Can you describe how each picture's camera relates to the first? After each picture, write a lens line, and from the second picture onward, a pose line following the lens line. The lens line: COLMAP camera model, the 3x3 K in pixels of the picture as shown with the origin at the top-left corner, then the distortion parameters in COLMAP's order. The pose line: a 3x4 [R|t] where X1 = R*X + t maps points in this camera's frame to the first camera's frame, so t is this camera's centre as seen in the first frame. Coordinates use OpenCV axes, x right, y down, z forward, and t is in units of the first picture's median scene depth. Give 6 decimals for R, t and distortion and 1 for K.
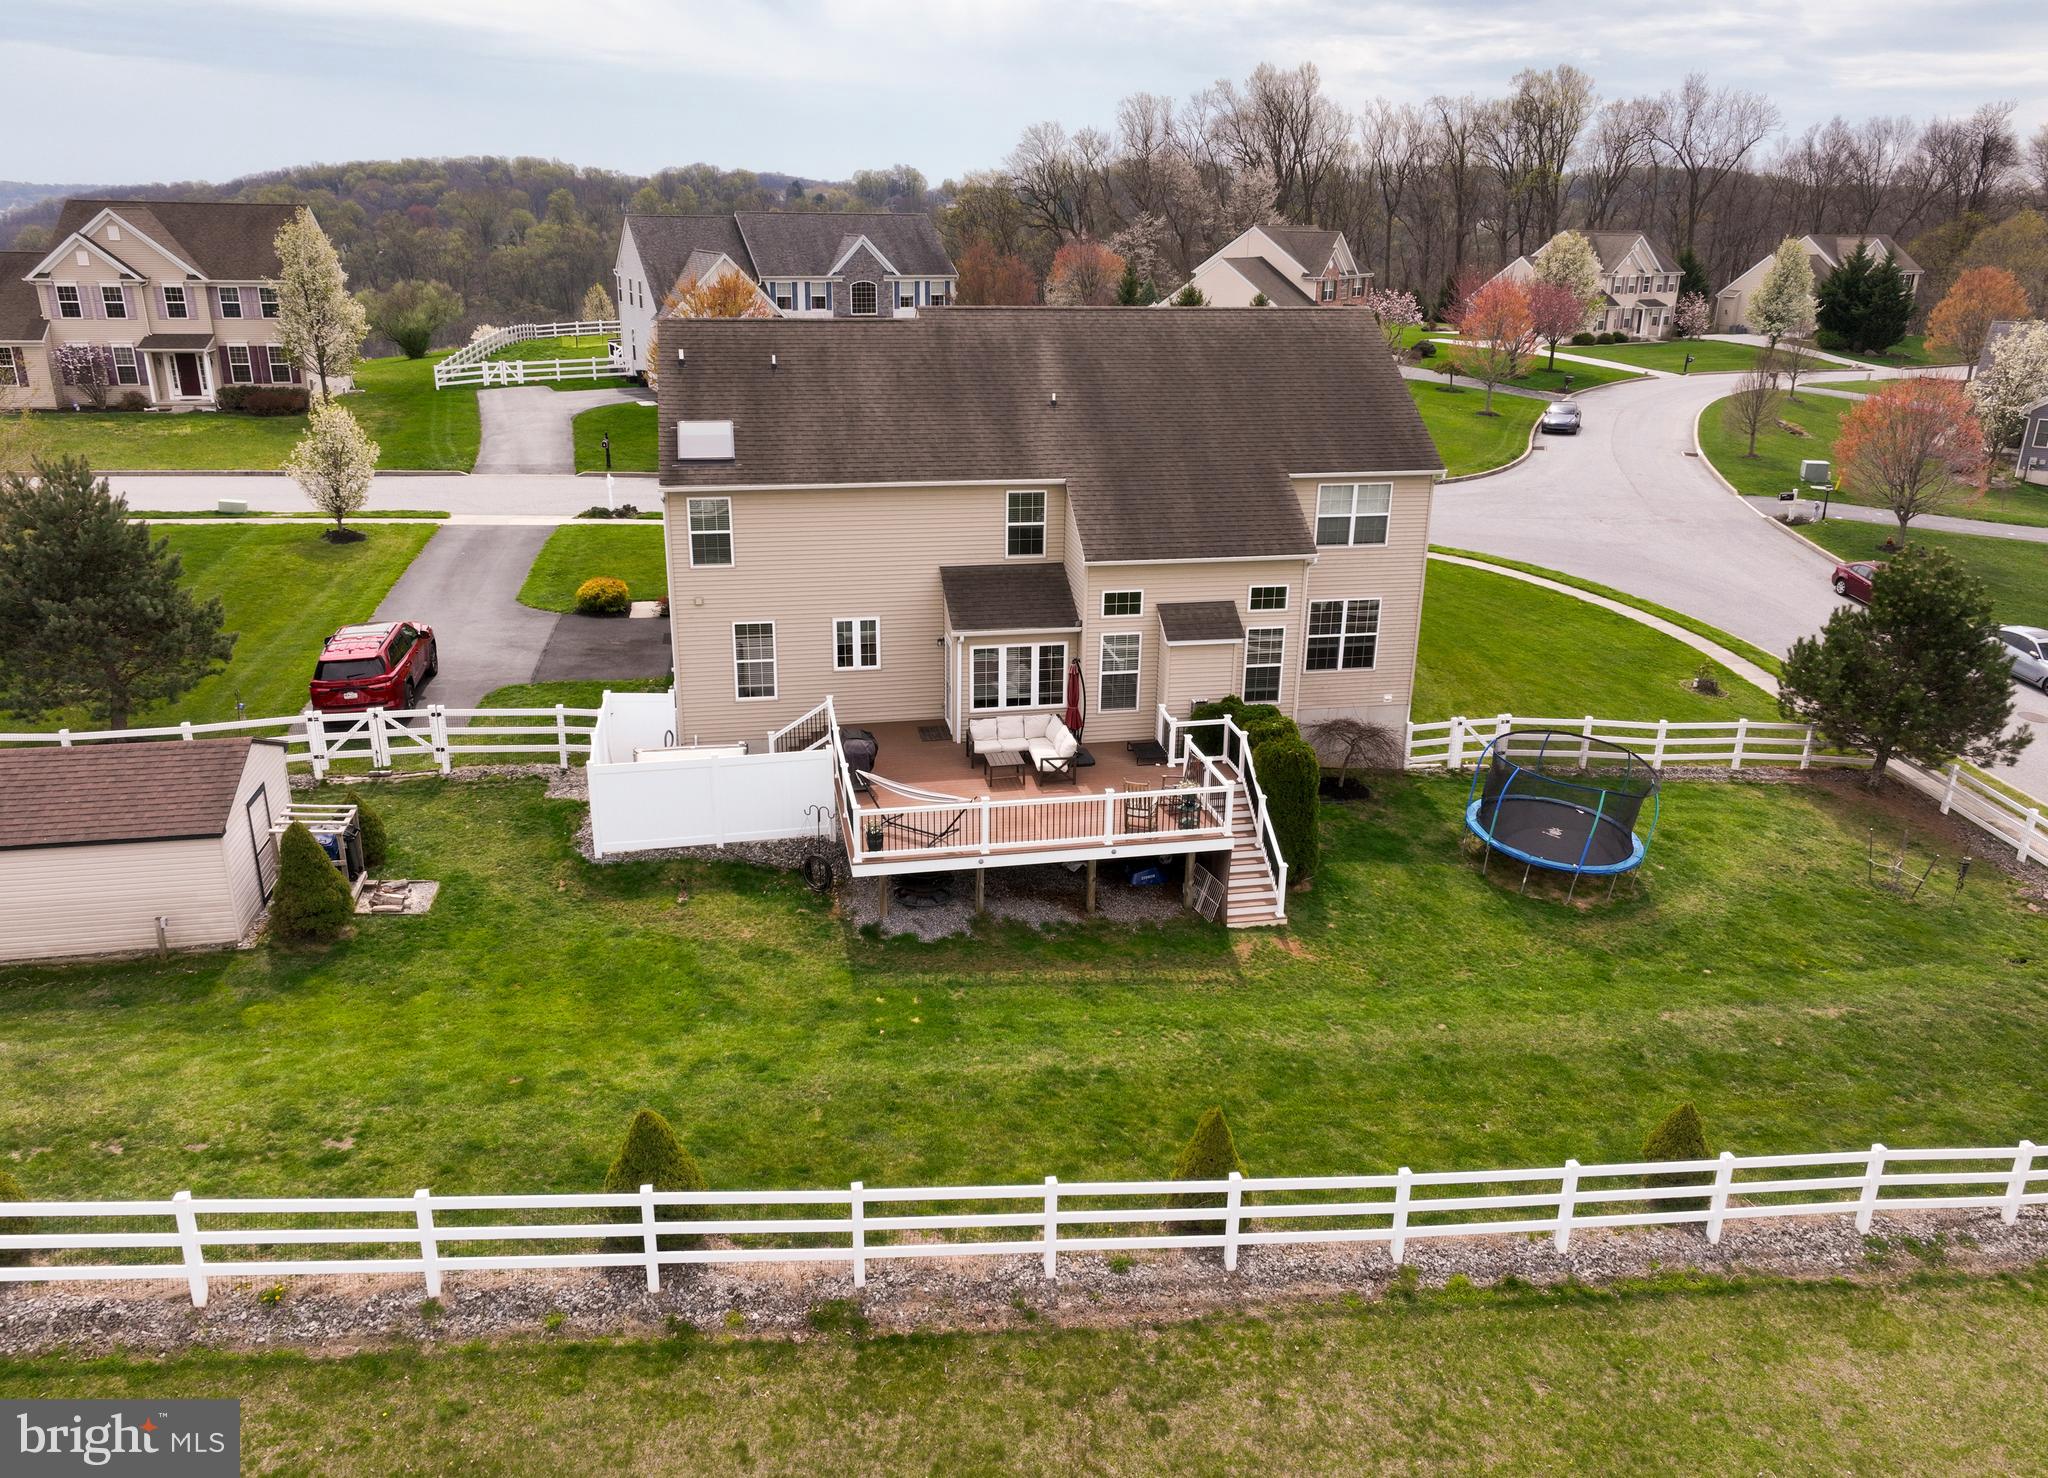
lens RADIAL K [[1465.5, 0, 1022.4], [0, 1465.5, 718.7], [0, 0, 1]] dist [0.007380, -0.000996]
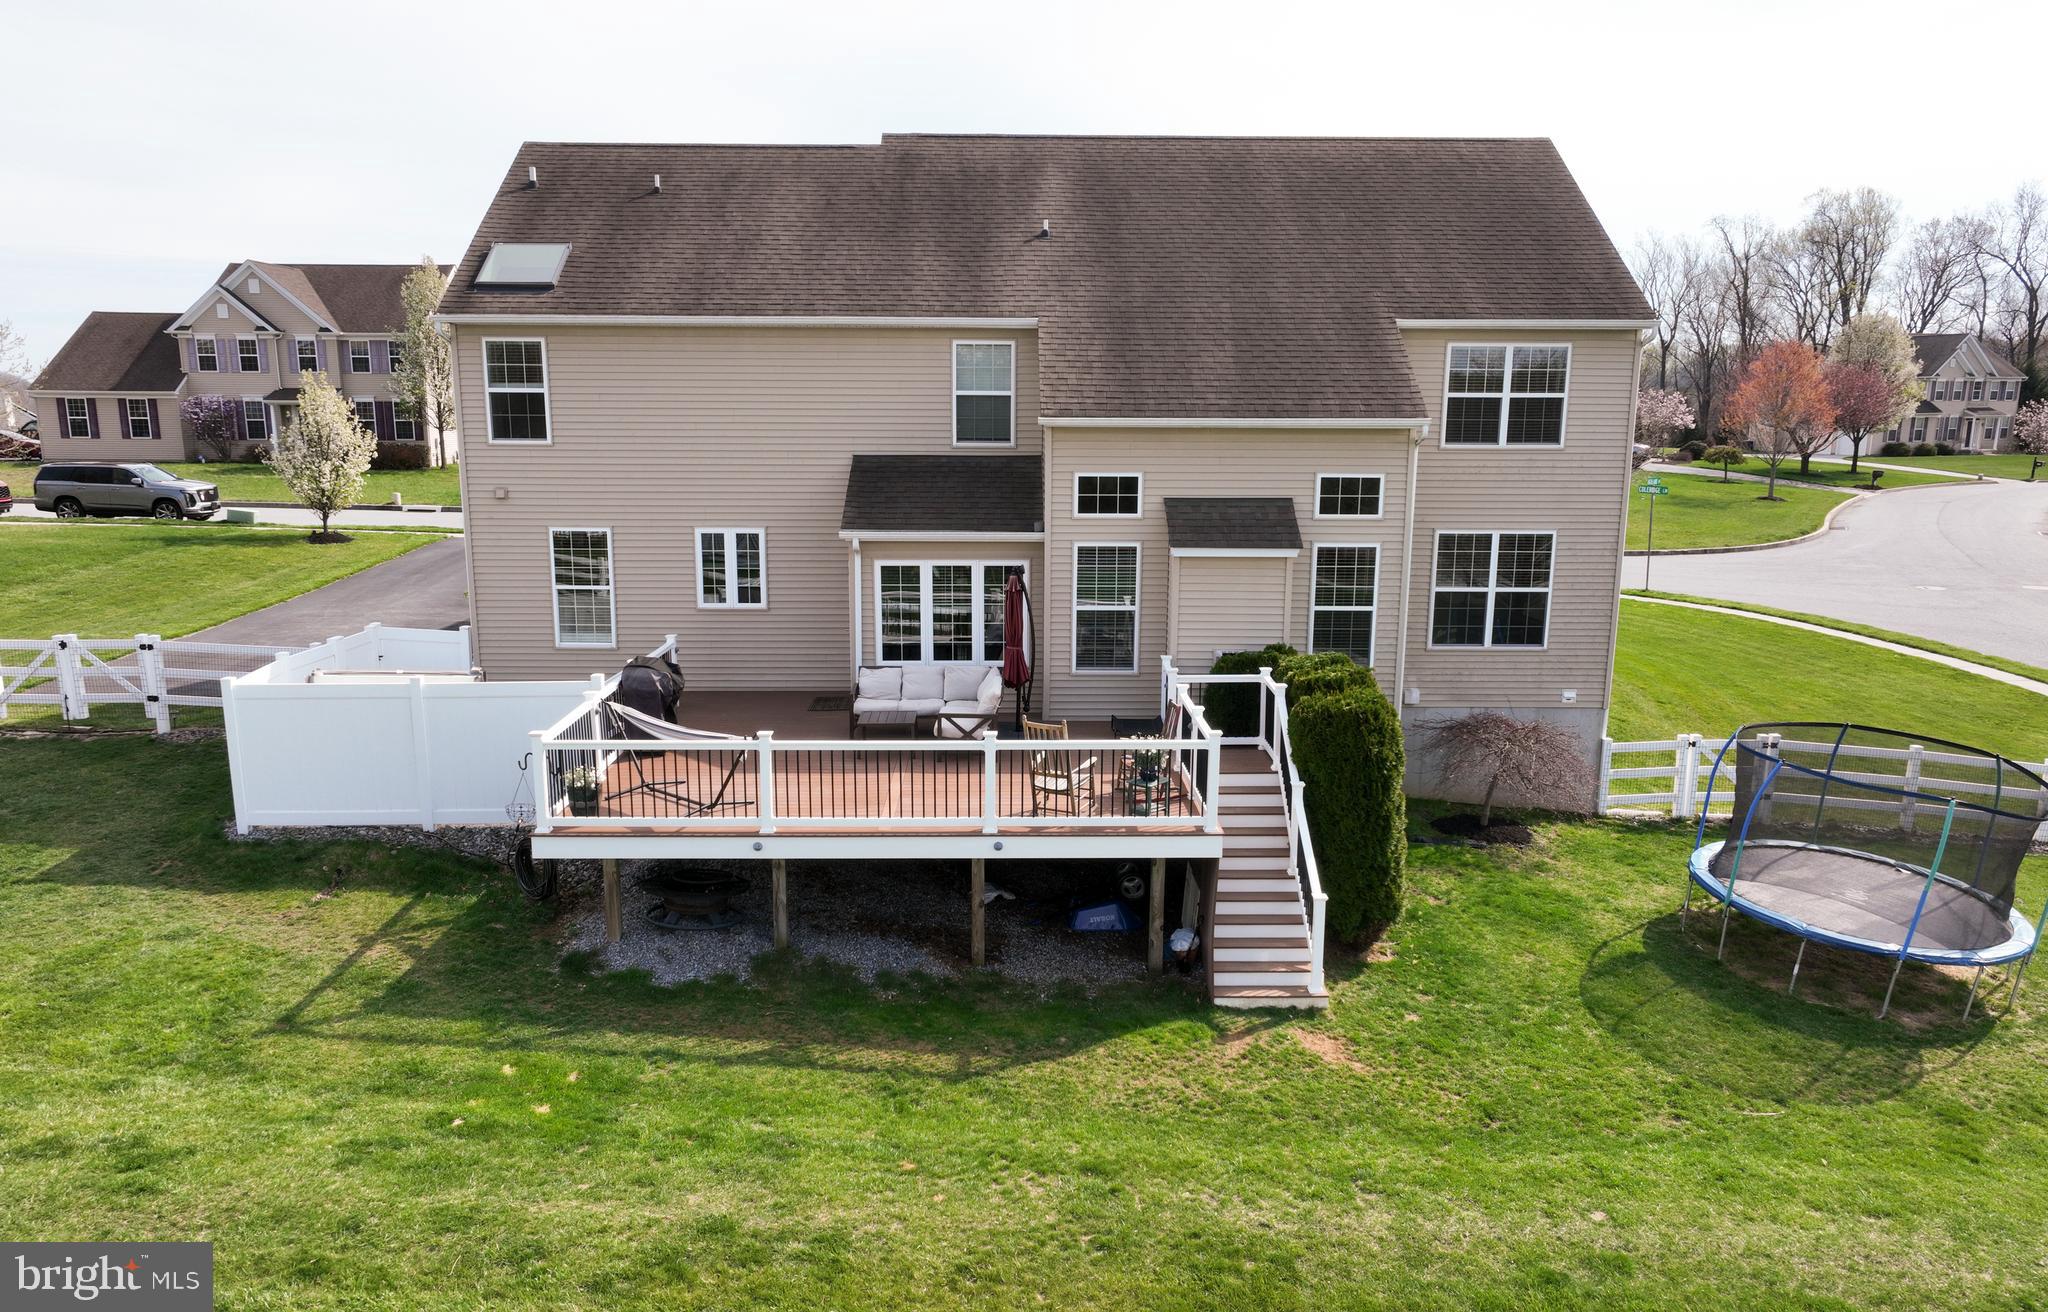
lens RADIAL K [[1455.9, 0, 1019.7], [0, 1455.9, 713.1], [0, 0, 1]] dist [0.004324, 0.005407]
pose [[0.983158, 0.029873, -0.180301, 0.146266], [-0.052188, 0.991362, -0.120324, 0.092133], [0.175149, 0.127707, 0.976224, 0.388418]]
